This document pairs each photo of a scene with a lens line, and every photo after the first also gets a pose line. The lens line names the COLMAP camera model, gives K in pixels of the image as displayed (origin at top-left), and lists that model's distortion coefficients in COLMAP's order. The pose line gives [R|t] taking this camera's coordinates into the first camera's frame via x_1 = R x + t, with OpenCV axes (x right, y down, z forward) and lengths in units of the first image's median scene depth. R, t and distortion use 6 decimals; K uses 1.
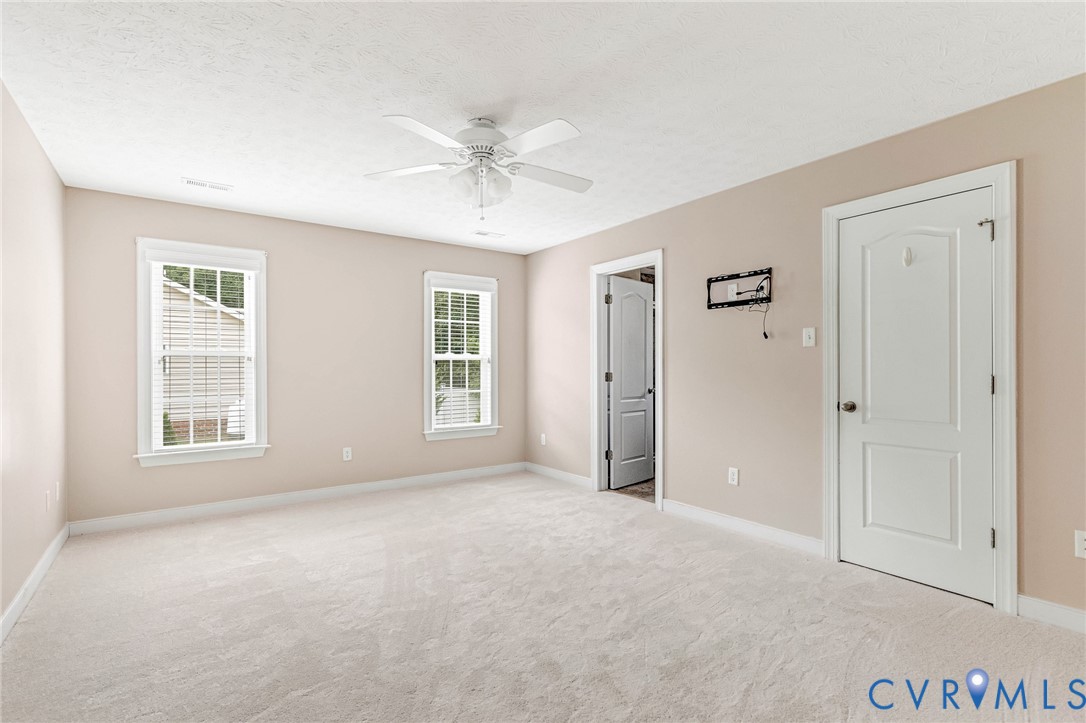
lens RADIAL K [[523.9, 0, 536.0], [0, 523.9, 366.0], [0, 0, 1]] dist [0.012615, -0.000545]
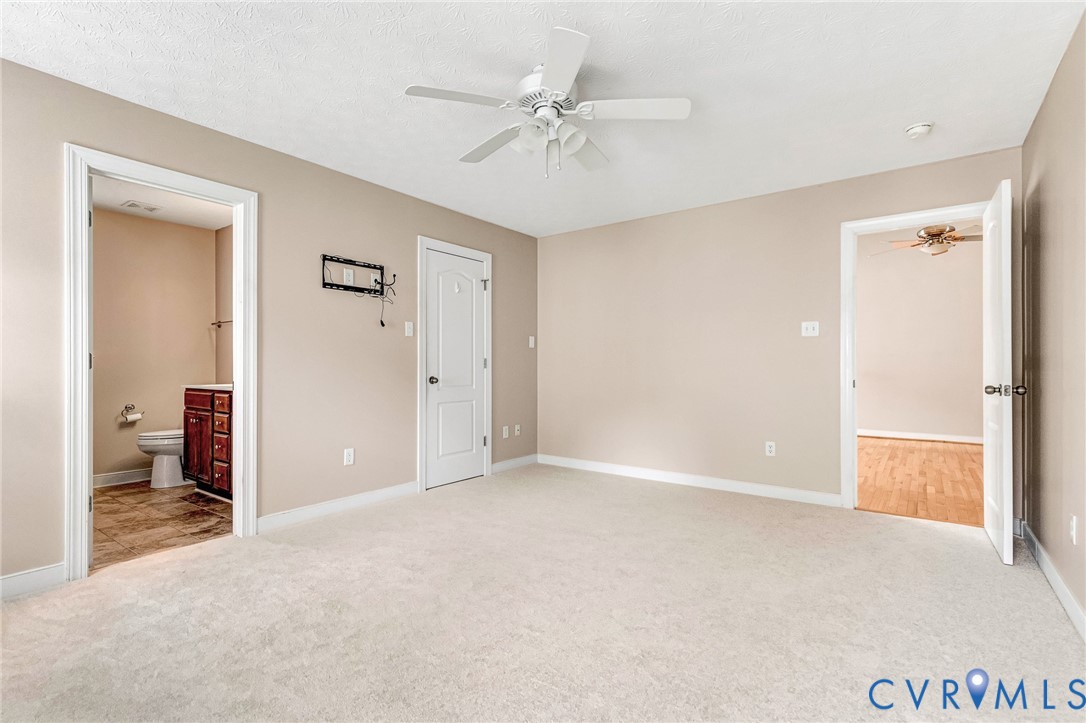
lens RADIAL K [[523.9, 0, 543.2], [0, 523.9, 362.5], [0, 0, 1]] dist [0.012615, -0.000545]
pose [[-0.324191, 0.000166, 0.945991, -0.630879], [-0.009740, 0.999946, -0.003514, 0.022630], [-0.945941, -0.010353, -0.324172, 0.860975]]
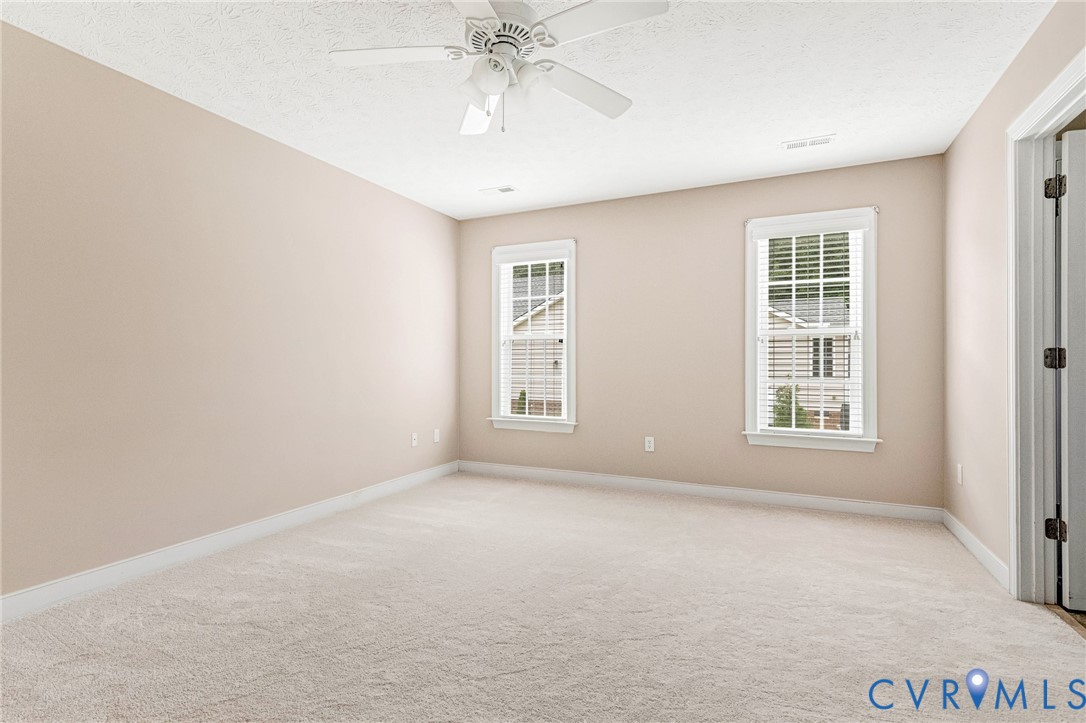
lens RADIAL K [[523.9, 0, 539.4], [0, 523.9, 361.2], [0, 0, 1]] dist [0.012615, -0.000545]
pose [[0.487482, 0.004175, -0.873123, 0.369669], [0.004573, 0.999963, 0.007334, 0.020050], [0.873121, -0.007568, 0.487445, 0.441279]]
